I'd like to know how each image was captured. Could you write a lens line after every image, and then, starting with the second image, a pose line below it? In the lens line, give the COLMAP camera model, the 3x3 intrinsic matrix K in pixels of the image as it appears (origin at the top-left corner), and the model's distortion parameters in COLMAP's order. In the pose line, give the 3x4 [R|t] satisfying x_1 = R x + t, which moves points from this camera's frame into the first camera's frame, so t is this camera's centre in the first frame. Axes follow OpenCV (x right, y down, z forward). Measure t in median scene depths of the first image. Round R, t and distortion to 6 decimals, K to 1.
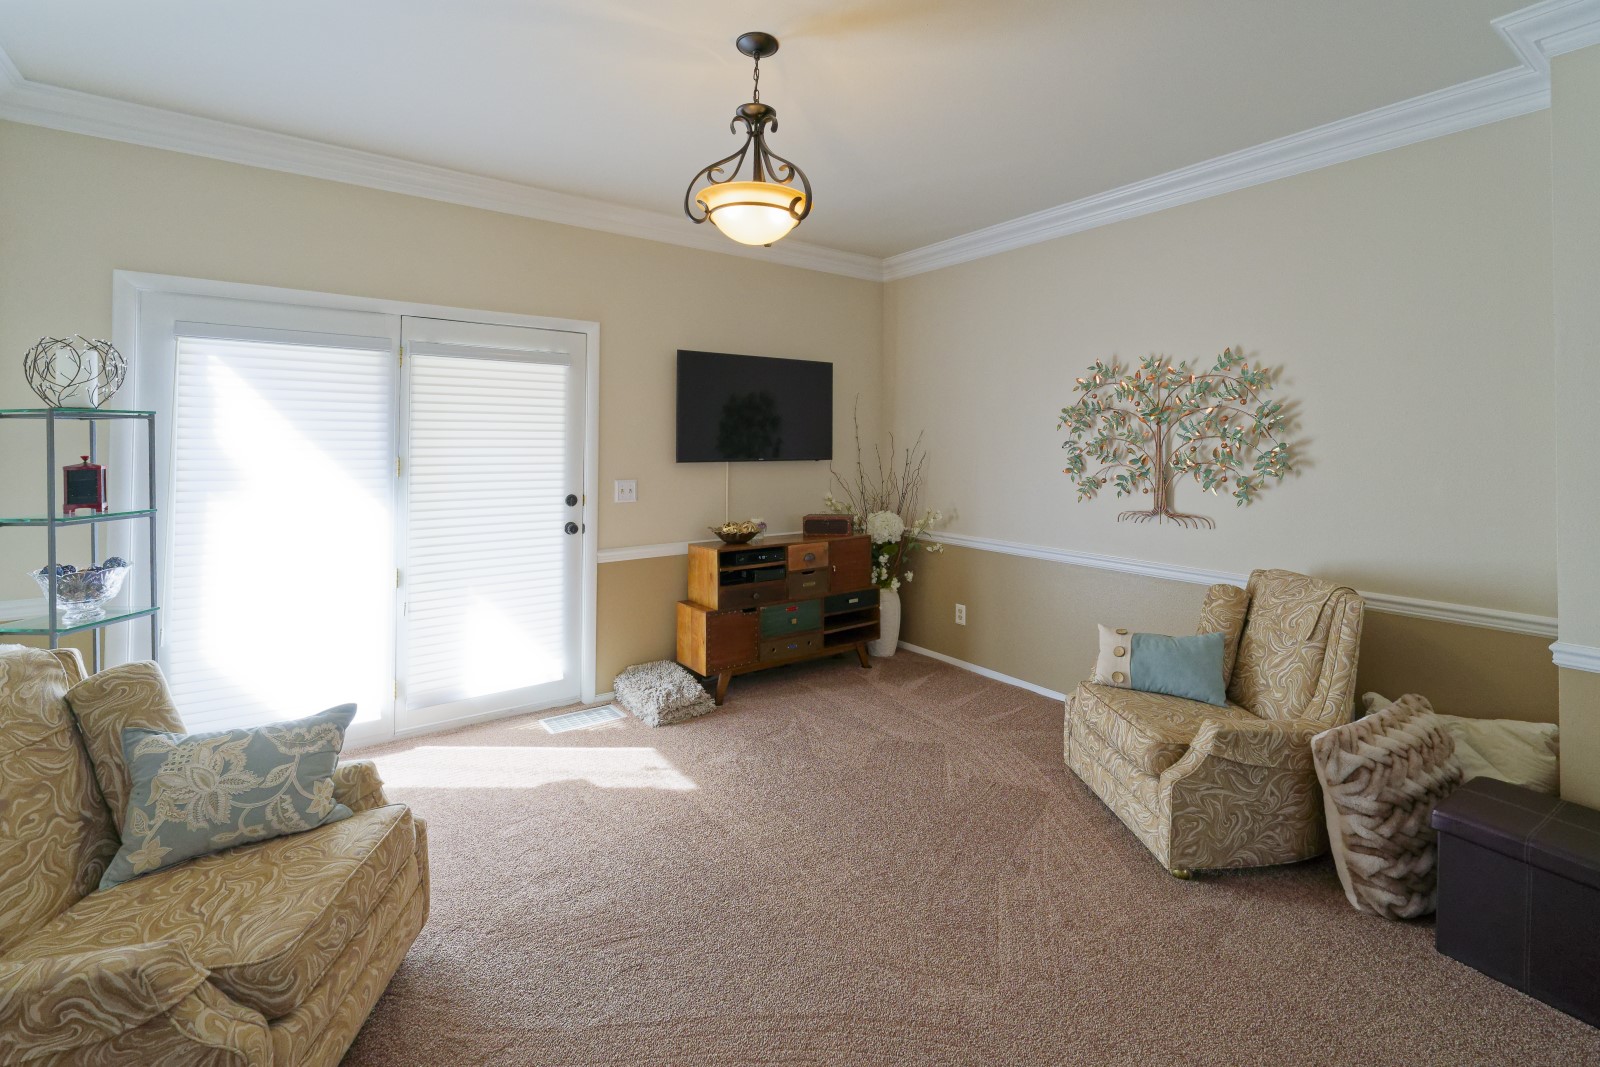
lens RADIAL K [[702.2, 0, 808.8], [0, 702.2, 434.8], [0, 0, 1]] dist [-0.000268, 0.000431]
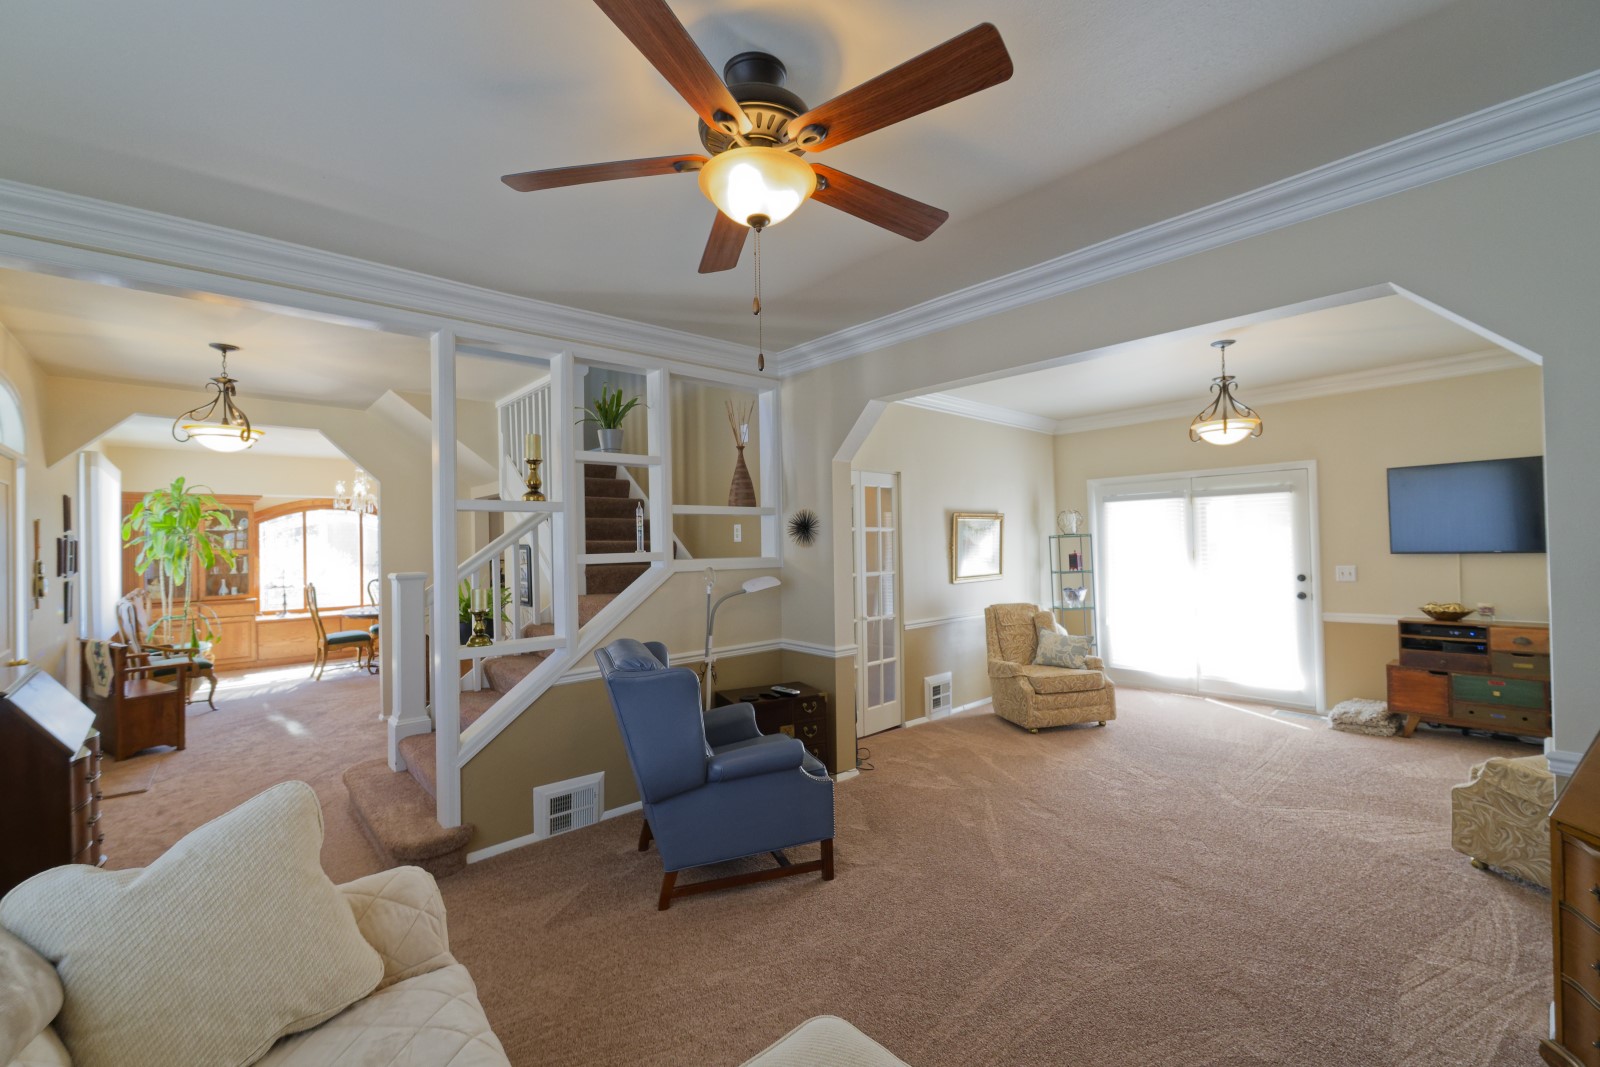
lens RADIAL K [[677.2, 0, 800.0], [0, 677.2, 533.5], [0, 0, 1]] dist [-0.001530, -0.000281]
pose [[0.089927, -0.022331, -0.995698, 1.044375], [0.039977, 0.999024, -0.018795, -0.020369], [0.995146, -0.038115, 0.090732, -0.231222]]
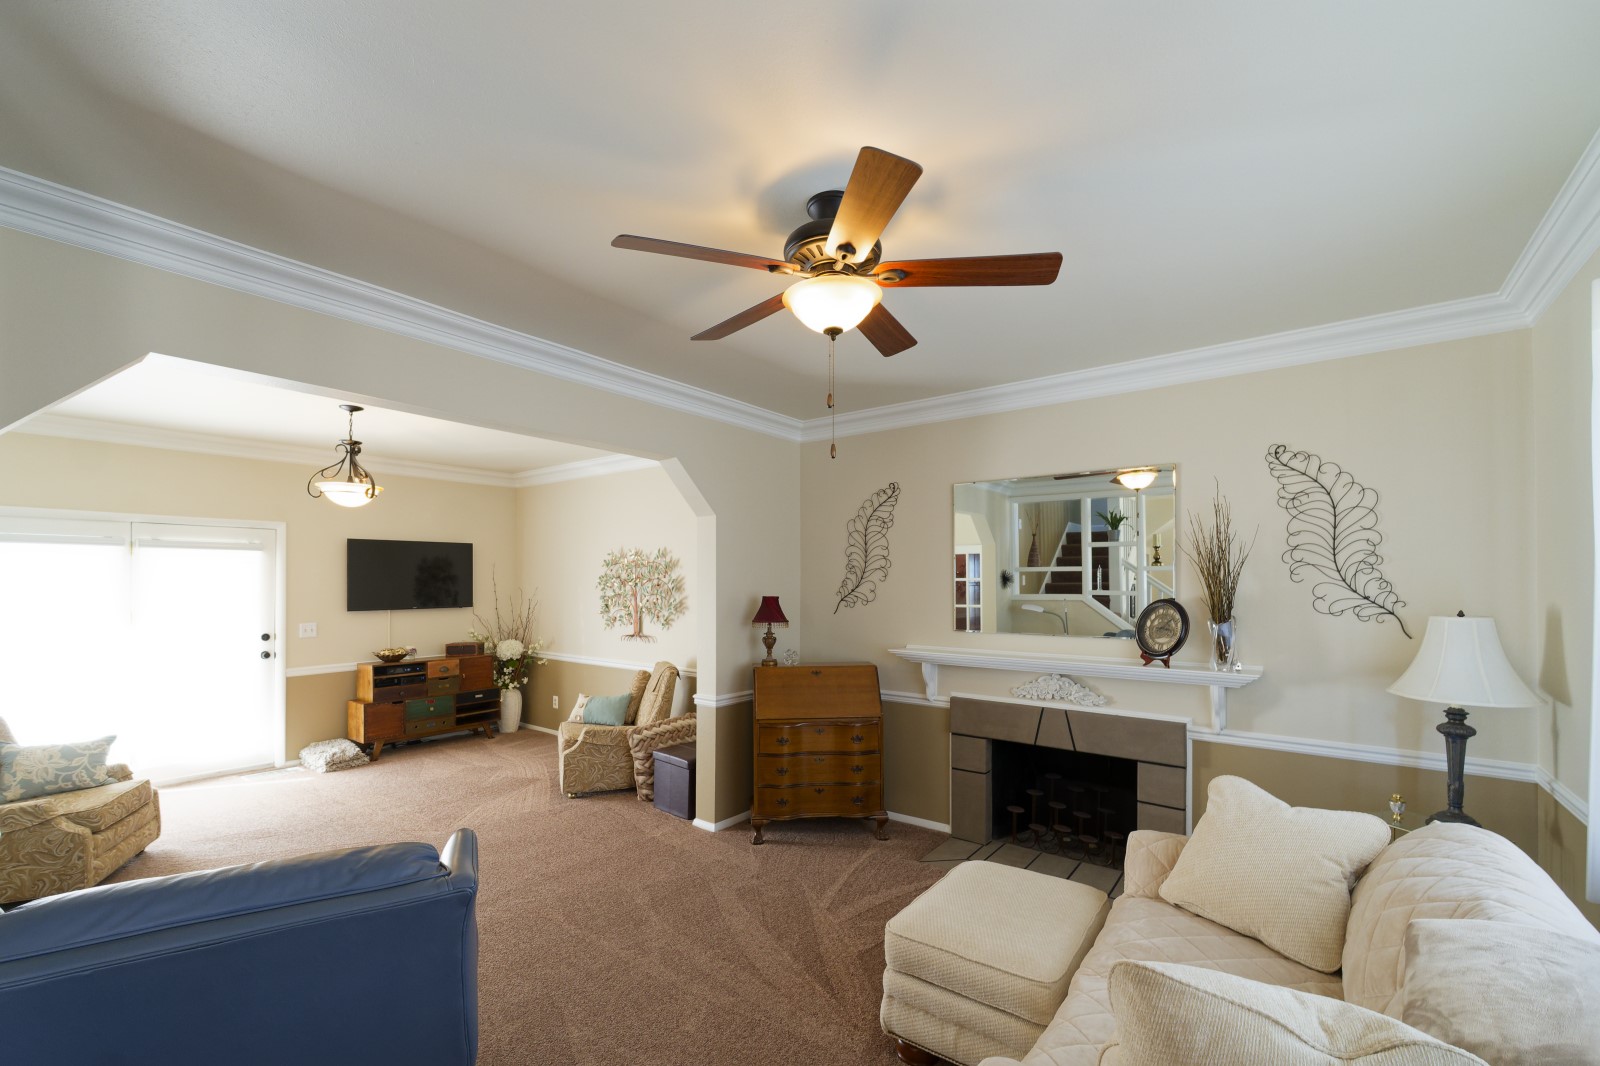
lens RADIAL K [[671.4, 0, 790.1], [0, 671.4, 579.4], [0, 0, 1]] dist [-0.001190, -0.000393]
pose [[0.963183, -0.003551, 0.268824, 0.382003], [0.000321, 0.999927, 0.012061, -0.052053], [-0.268847, -0.011531, 0.963114, -0.741195]]
